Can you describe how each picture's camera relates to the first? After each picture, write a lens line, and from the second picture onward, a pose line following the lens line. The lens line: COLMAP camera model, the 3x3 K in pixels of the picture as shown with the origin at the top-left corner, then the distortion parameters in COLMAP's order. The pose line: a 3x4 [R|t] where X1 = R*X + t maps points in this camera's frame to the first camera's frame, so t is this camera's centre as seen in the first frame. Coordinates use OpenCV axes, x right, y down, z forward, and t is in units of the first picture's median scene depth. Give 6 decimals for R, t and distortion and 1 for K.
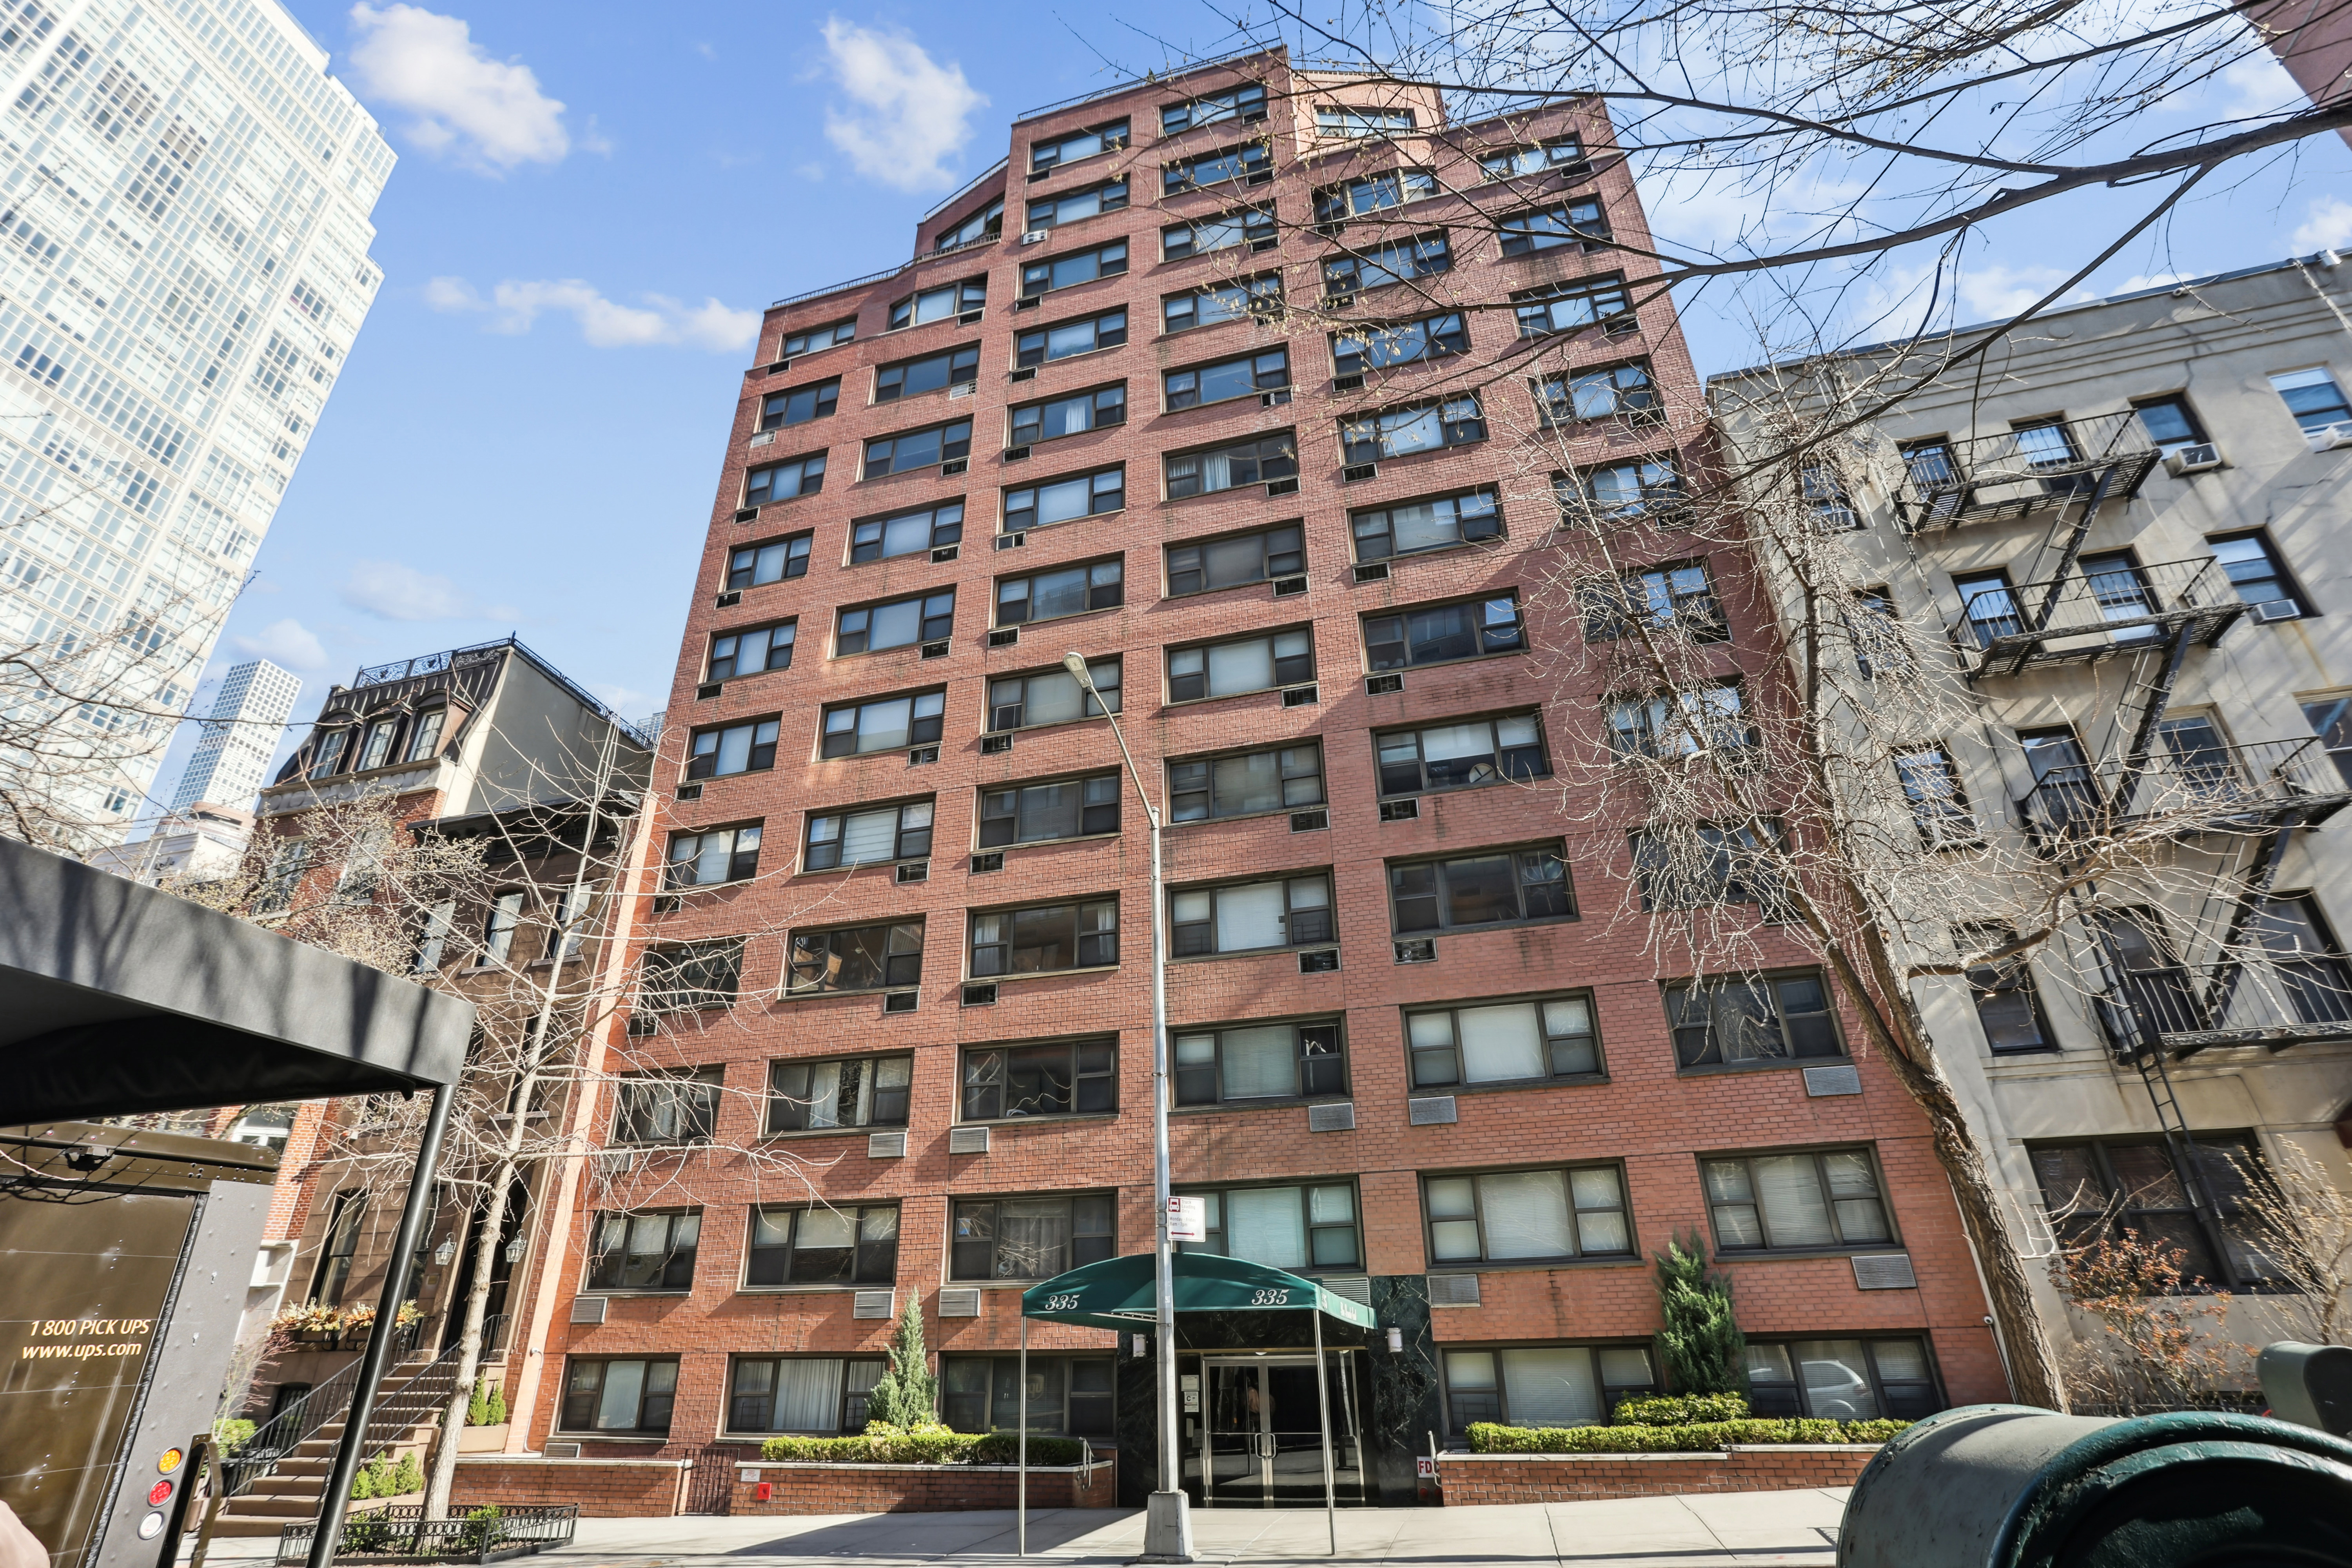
lens RADIAL K [[1158.7, 0, 1170.4], [0, 1158.7, 793.7], [0, 0, 1]] dist [-0.049938, 0.031134]
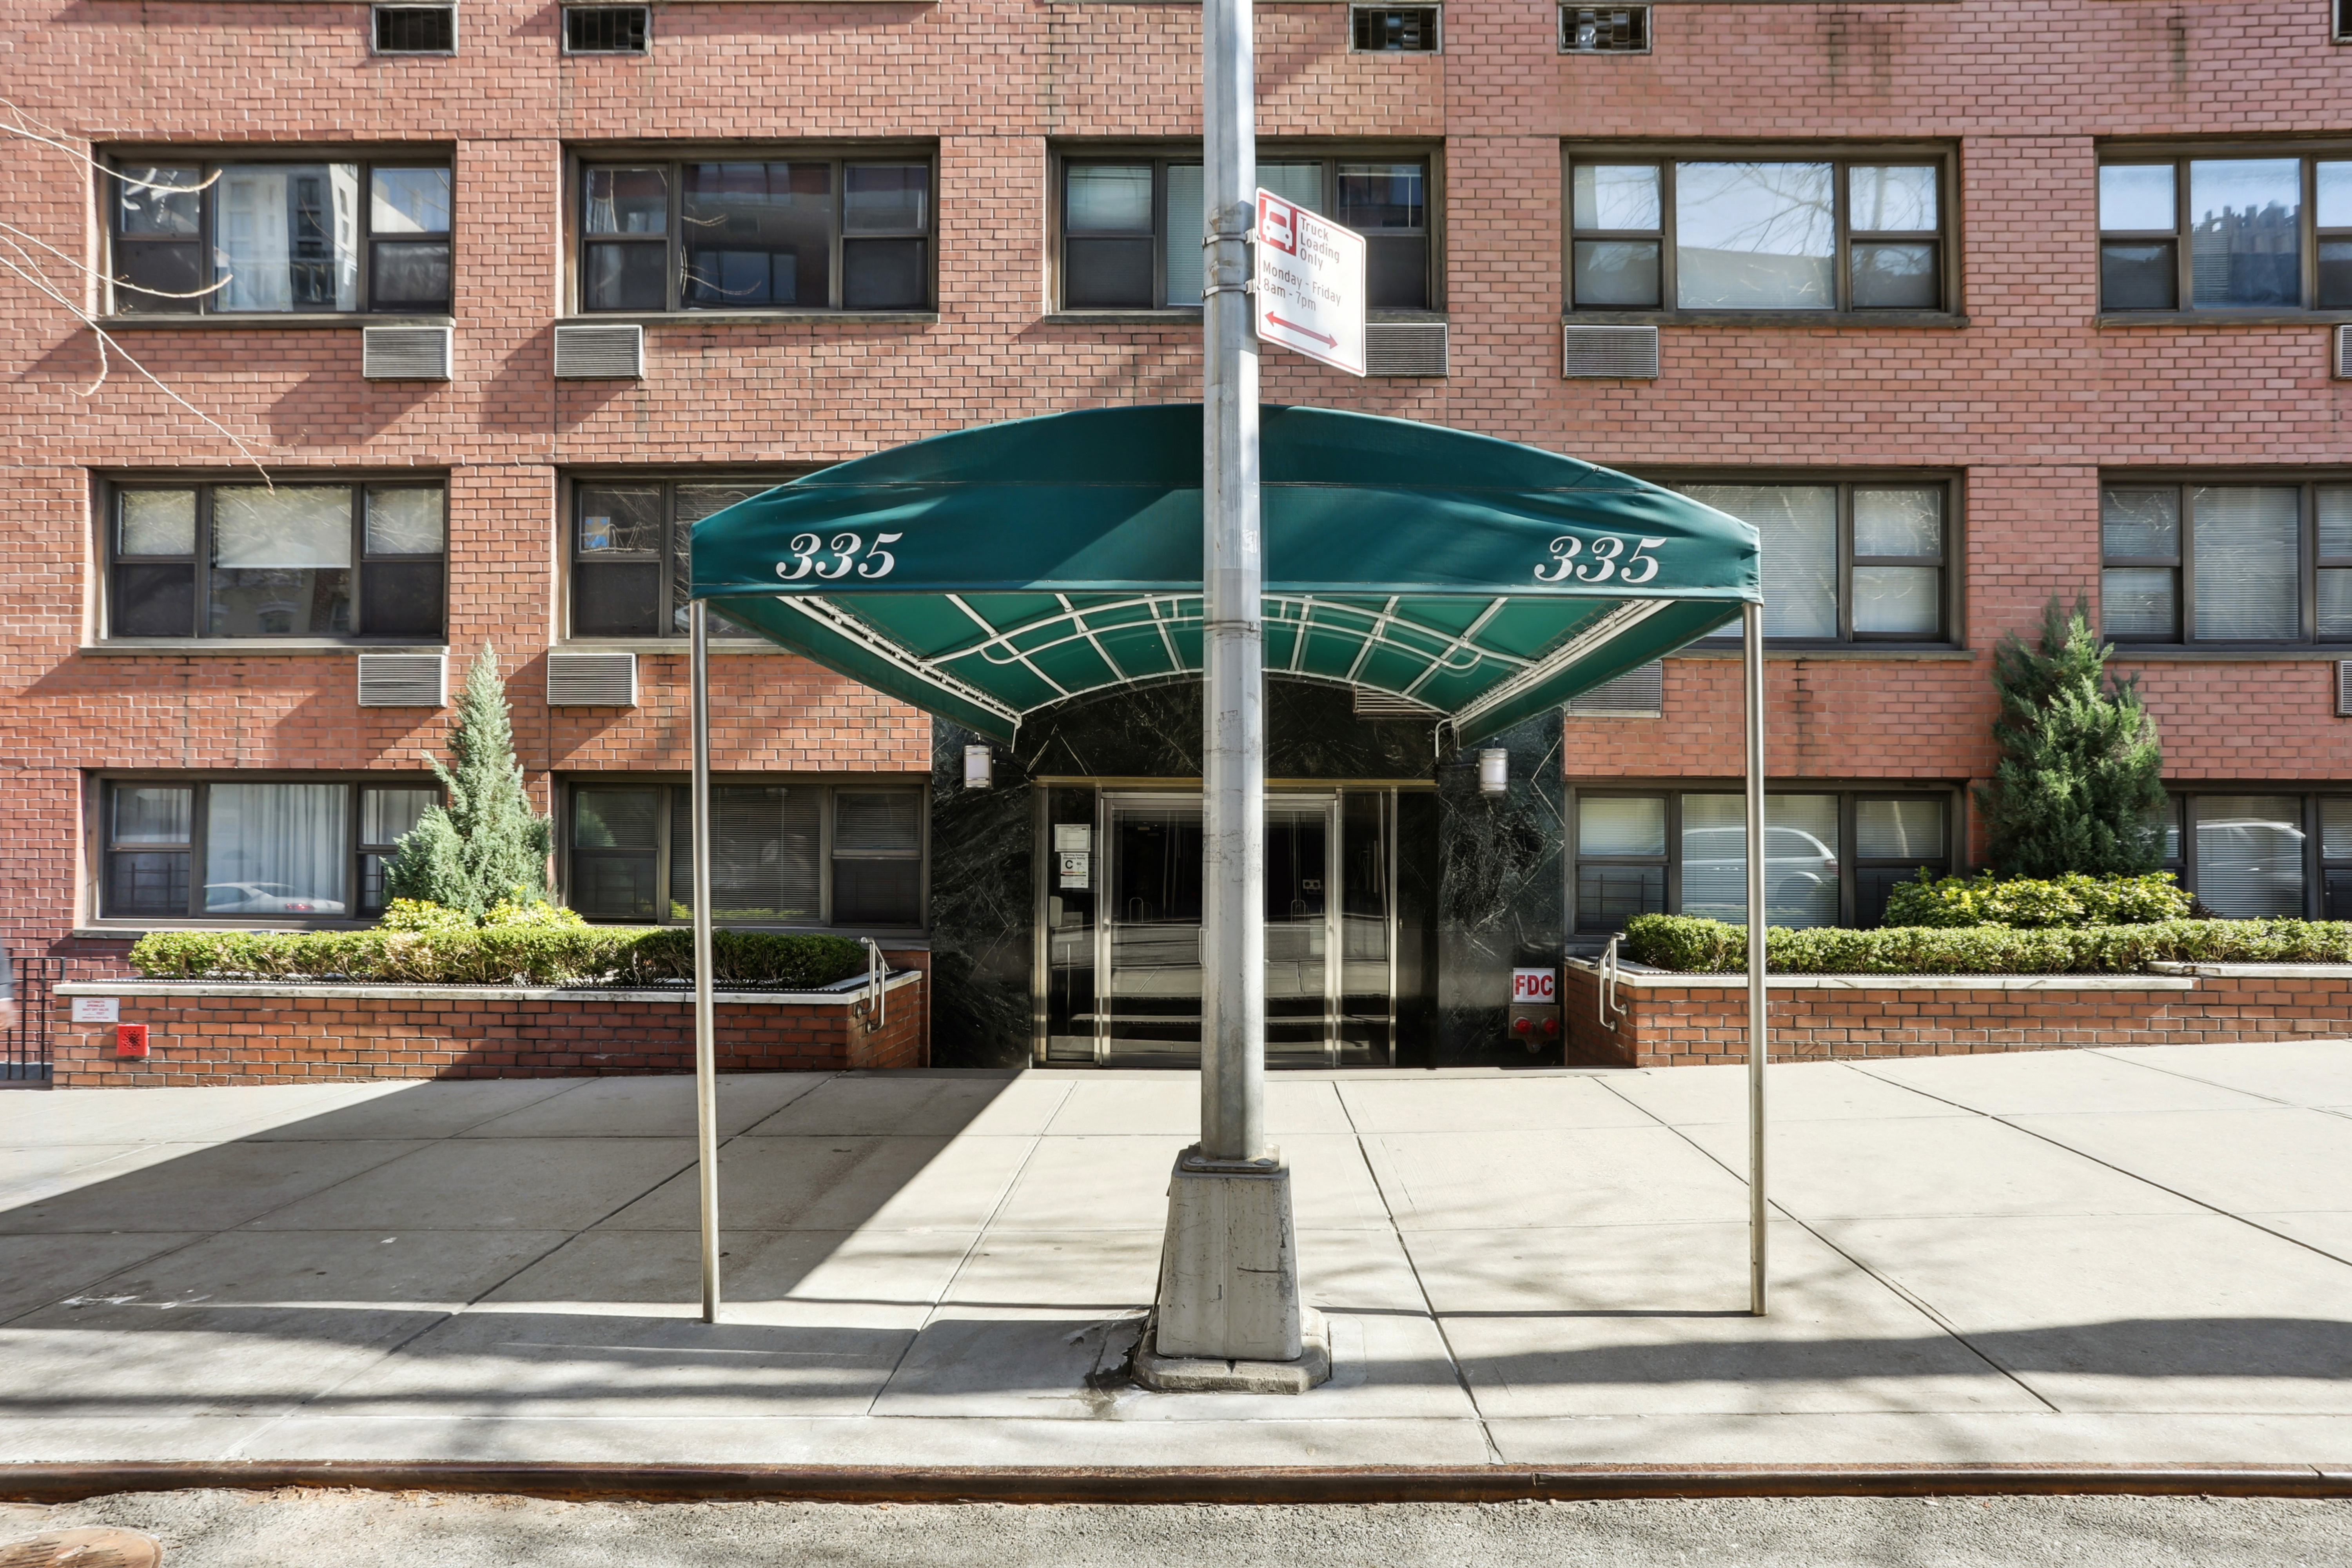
lens RADIAL K [[1055.8, 0, 1180.8], [0, 1055.8, 841.4], [0, 0, 1]] dist [-0.081815, 0.030470]
pose [[0.962716, 0.019352, 0.269822, -0.065240], [-0.138294, 0.892453, 0.429422, 0.305760], [-0.232493, -0.450726, 0.861855, 0.579525]]
